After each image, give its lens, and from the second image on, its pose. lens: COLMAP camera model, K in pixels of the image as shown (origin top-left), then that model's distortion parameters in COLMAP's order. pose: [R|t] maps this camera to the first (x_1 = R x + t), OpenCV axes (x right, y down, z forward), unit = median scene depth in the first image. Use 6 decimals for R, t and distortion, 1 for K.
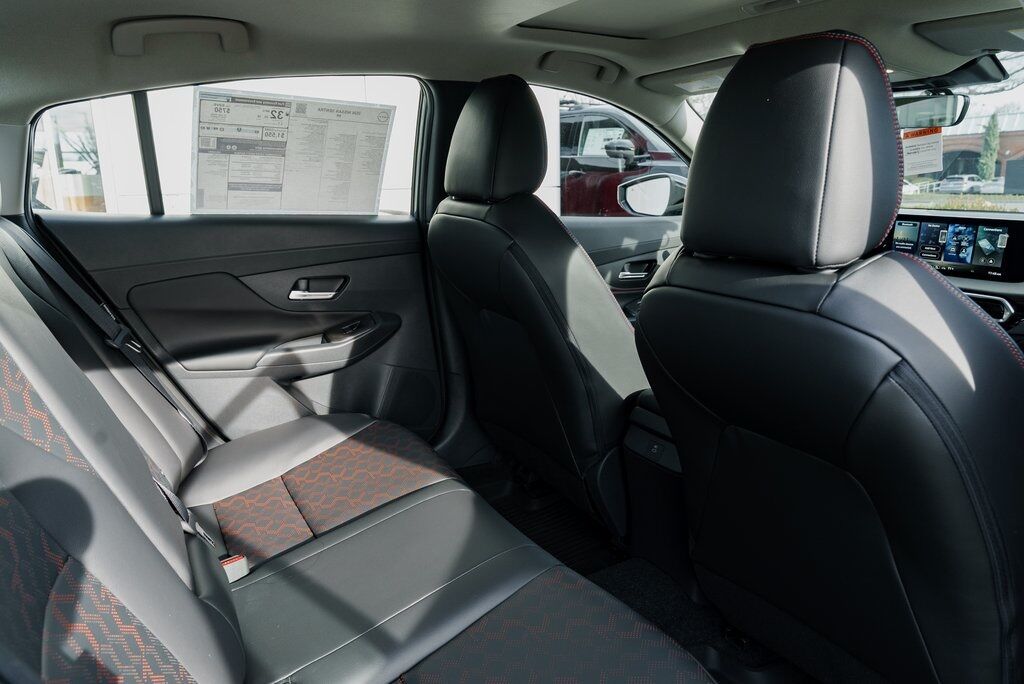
lens RADIAL K [[730.2, 0, 512.0], [0, 730.2, 342.0], [0, 0, 1]] dist [-0.007484, -0.002408]
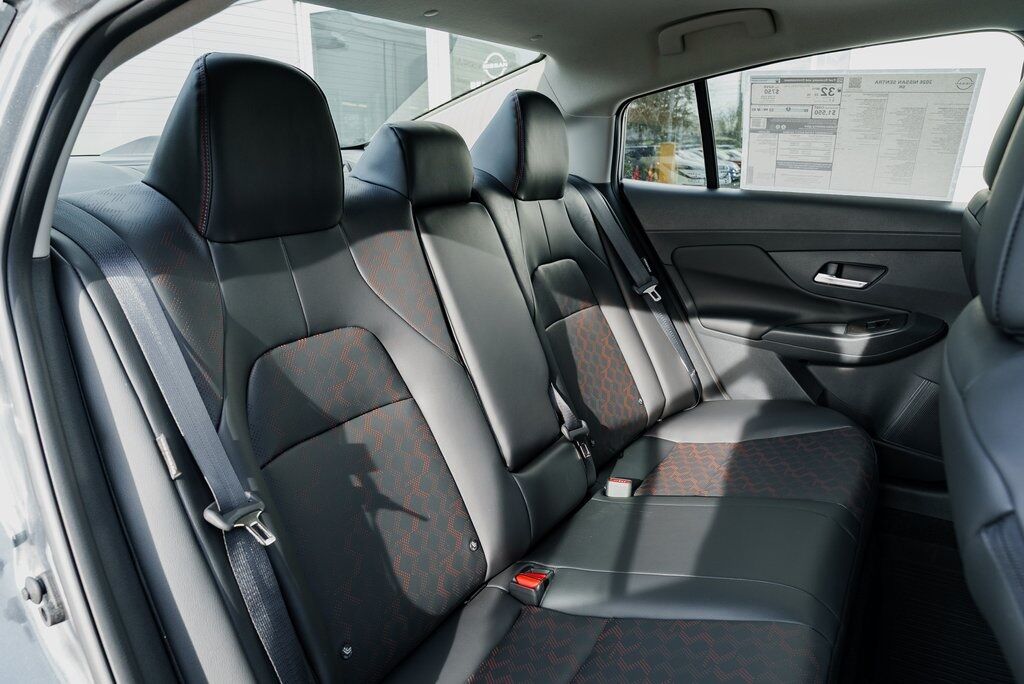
lens RADIAL K [[730.2, 0, 512.0], [0, 730.2, 342.0], [0, 0, 1]] dist [-0.007484, -0.002408]
pose [[0.434839, 0.225082, -0.871925, 0.416648], [-0.198766, 0.968368, 0.150851, -0.049699], [0.878298, 0.107713, 0.465822, 0.208804]]
